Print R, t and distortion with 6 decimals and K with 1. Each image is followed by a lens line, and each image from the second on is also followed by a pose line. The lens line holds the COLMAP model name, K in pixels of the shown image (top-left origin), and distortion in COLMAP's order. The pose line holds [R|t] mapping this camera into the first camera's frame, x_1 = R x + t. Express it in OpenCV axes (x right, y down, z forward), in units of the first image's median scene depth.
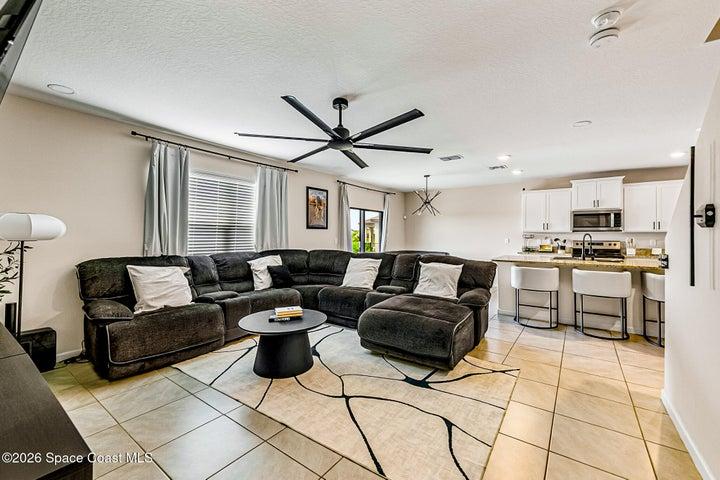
lens RADIAL K [[286.0, 0, 359.8], [0, 286.0, 233.4], [0, 0, 1]] dist [-0.001765, -0.000331]
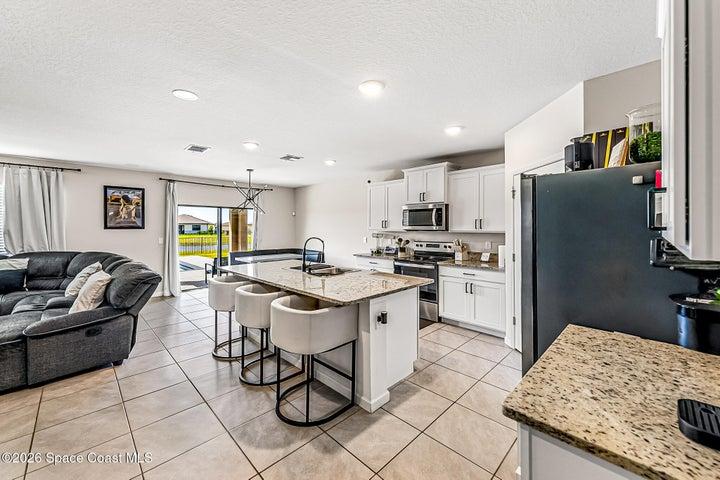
lens RADIAL K [[290.2, 0, 340.1], [0, 290.2, 228.4], [0, 0, 1]] dist [-0.002037, -0.000218]
pose [[0.988175, -0.004103, -0.153278, 0.707456], [0.004630, 0.999985, 0.003083, -0.017388], [0.153263, -0.003756, 0.988178, 0.138185]]
